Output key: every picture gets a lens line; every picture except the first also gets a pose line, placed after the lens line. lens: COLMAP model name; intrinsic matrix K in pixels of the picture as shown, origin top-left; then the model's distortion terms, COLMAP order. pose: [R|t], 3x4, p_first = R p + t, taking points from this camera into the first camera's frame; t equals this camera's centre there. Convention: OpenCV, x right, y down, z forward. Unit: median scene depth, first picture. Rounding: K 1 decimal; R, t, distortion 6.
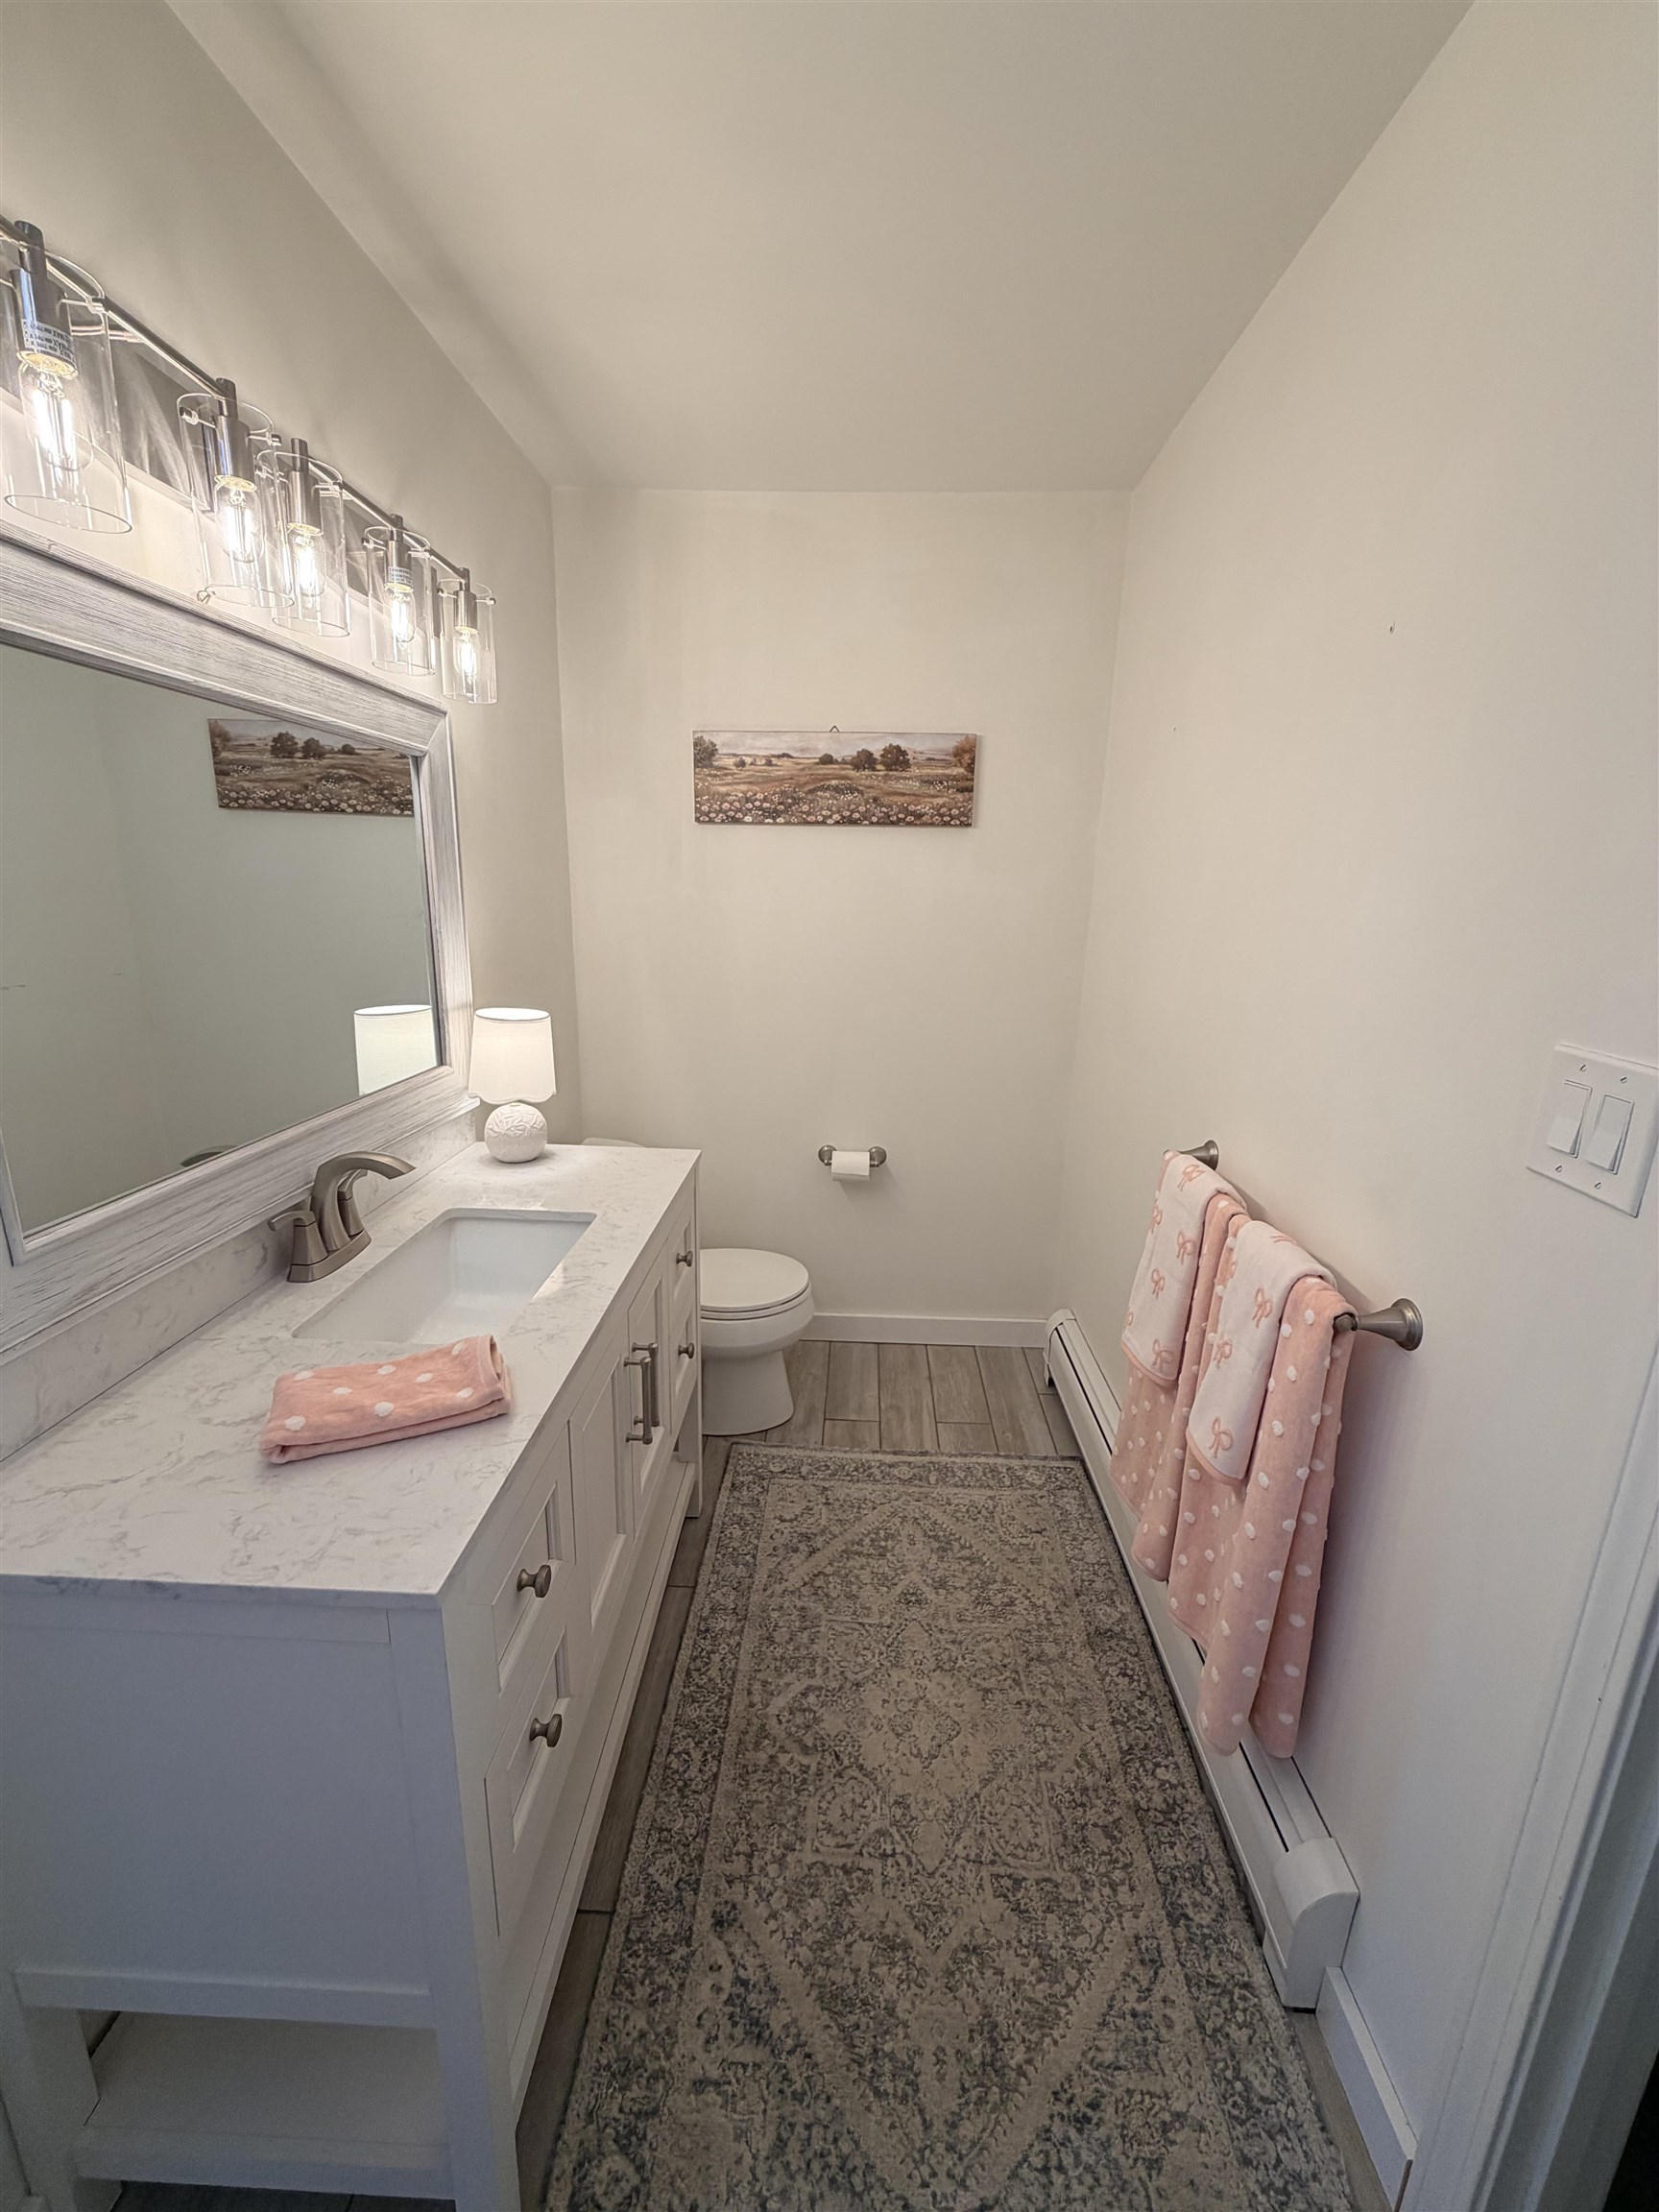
lens RADIAL K [[883.0, 0, 825.6], [0, 883.0, 1098.8], [0, 0, 1]] dist [-0.001821, 0.000846]
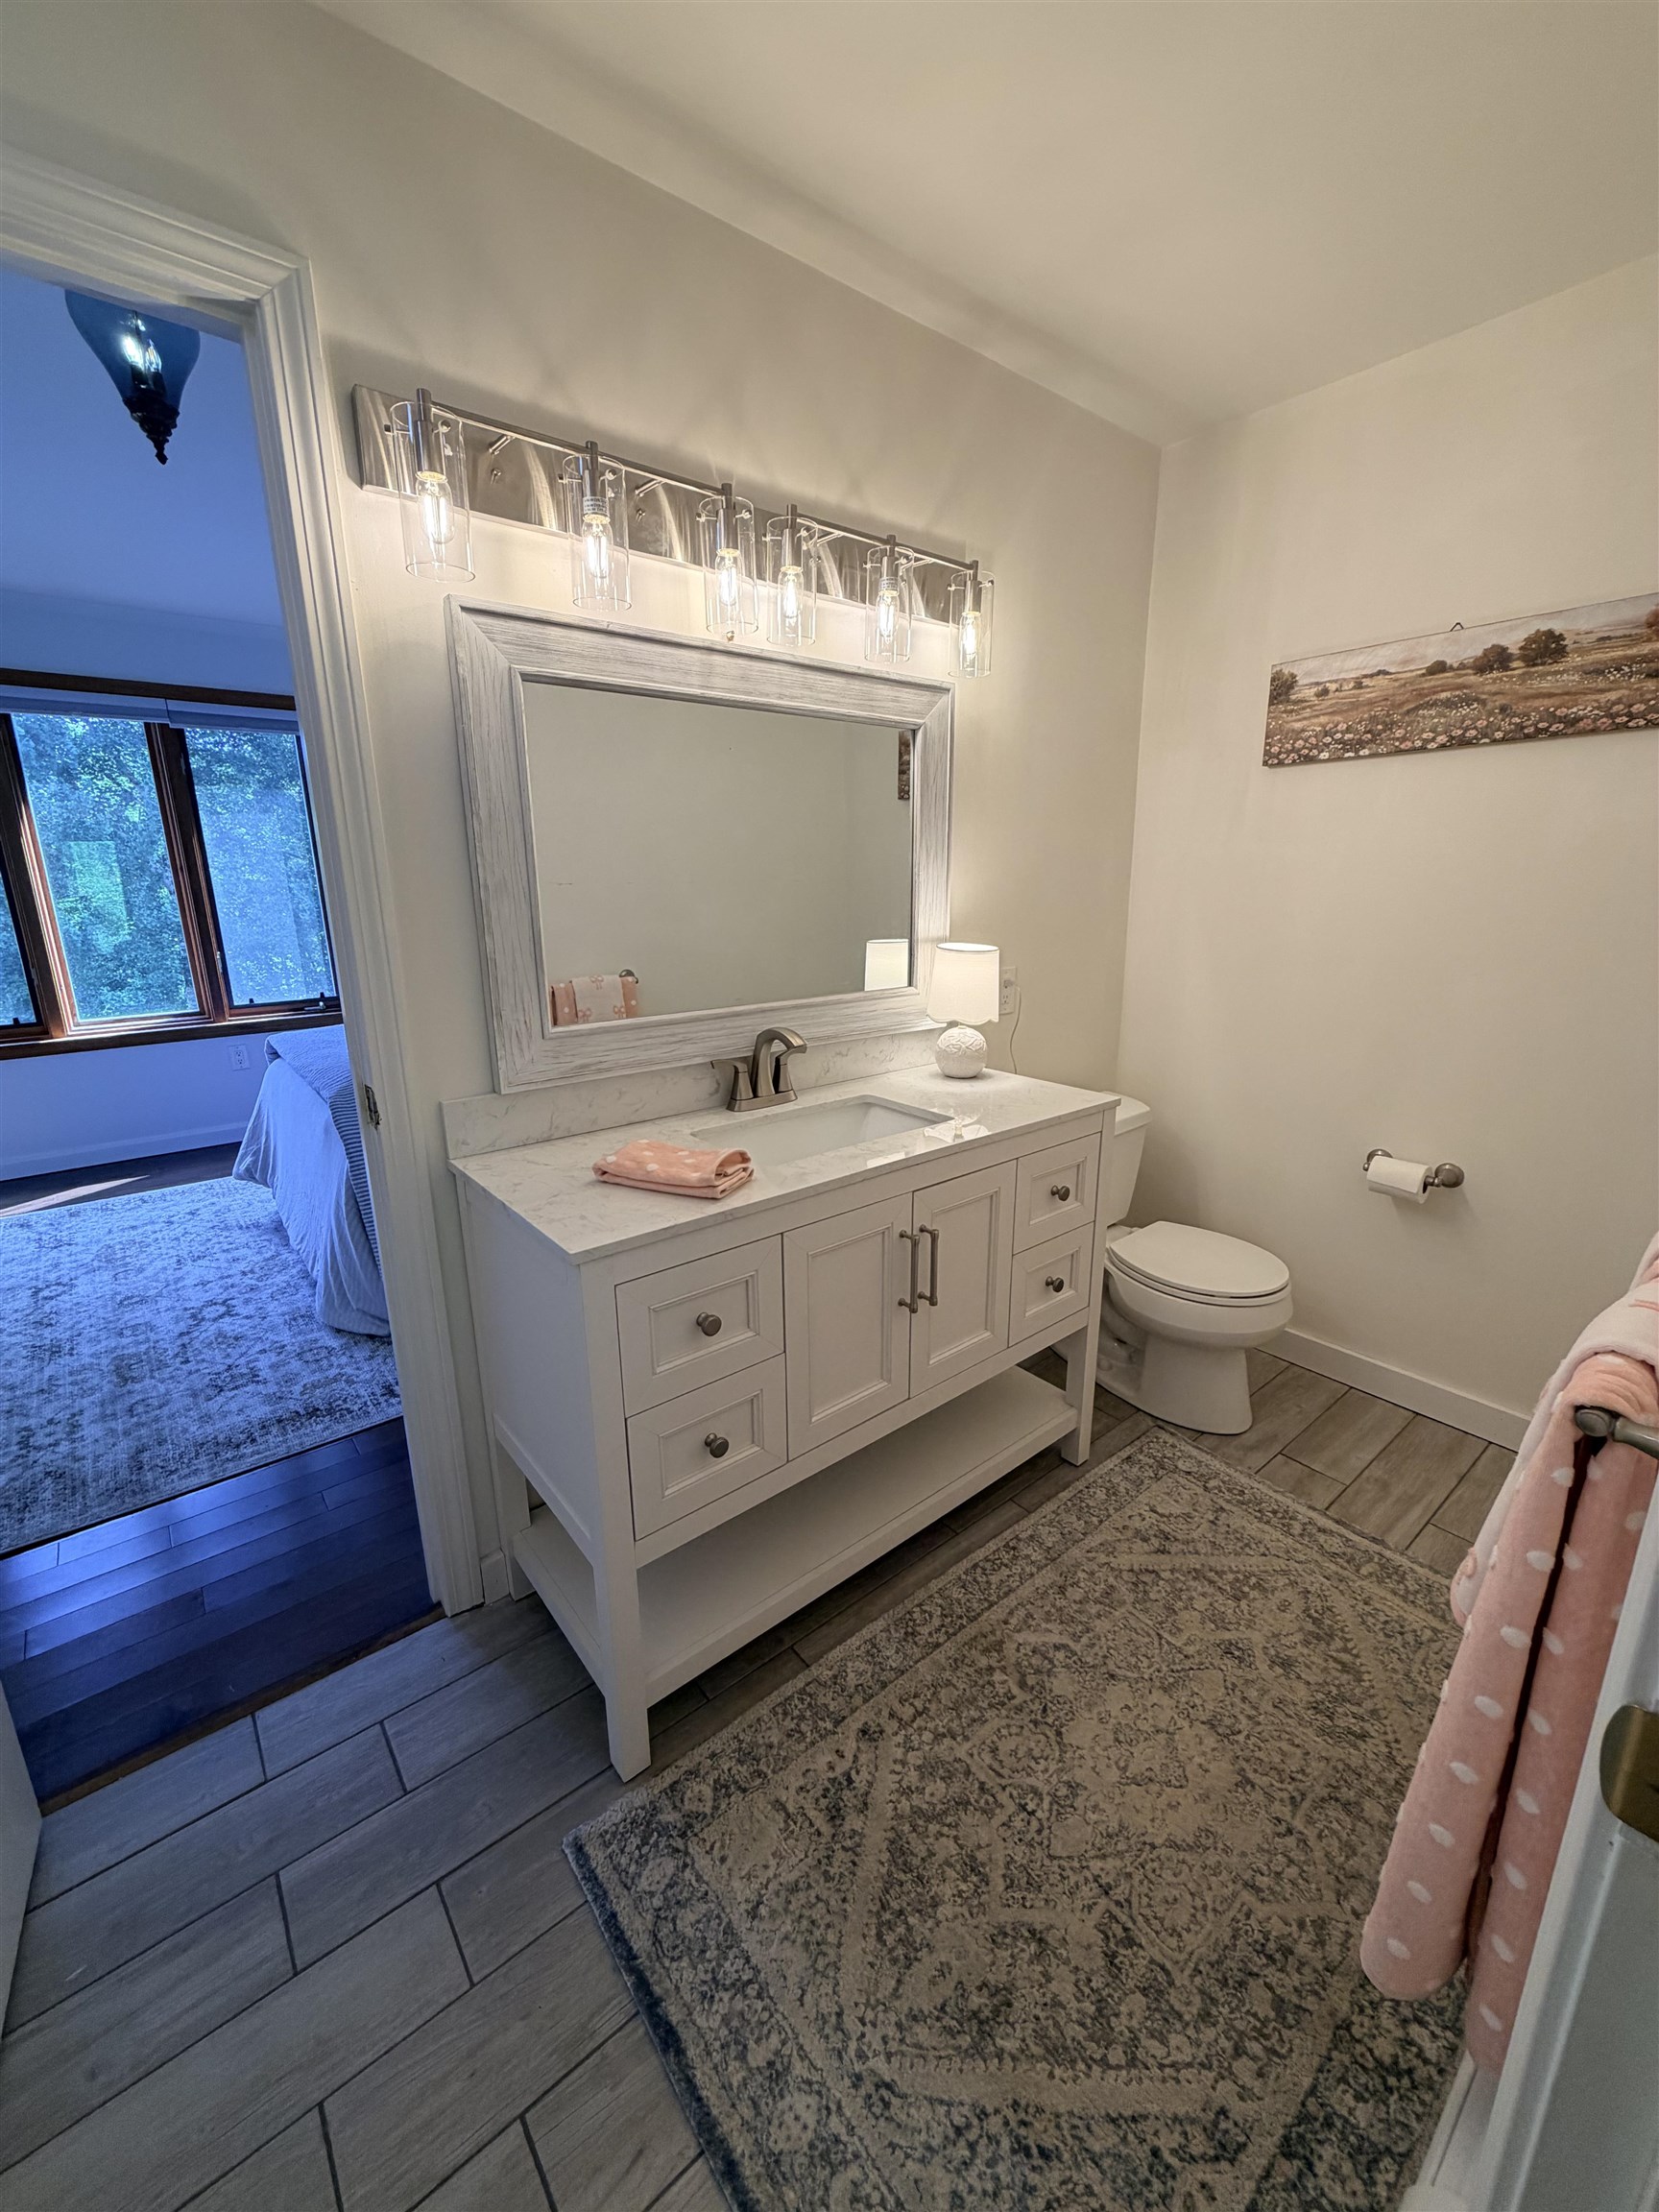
lens RADIAL K [[883.0, 0, 832.3], [0, 883.0, 1101.1], [0, 0, 1]] dist [-0.001821, 0.000846]
pose [[0.660337, 0.159819, -0.733766, 0.474529], [-0.157302, 0.984853, 0.072946, 0.052605], [0.734310, 0.067254, 0.675475, 0.129837]]
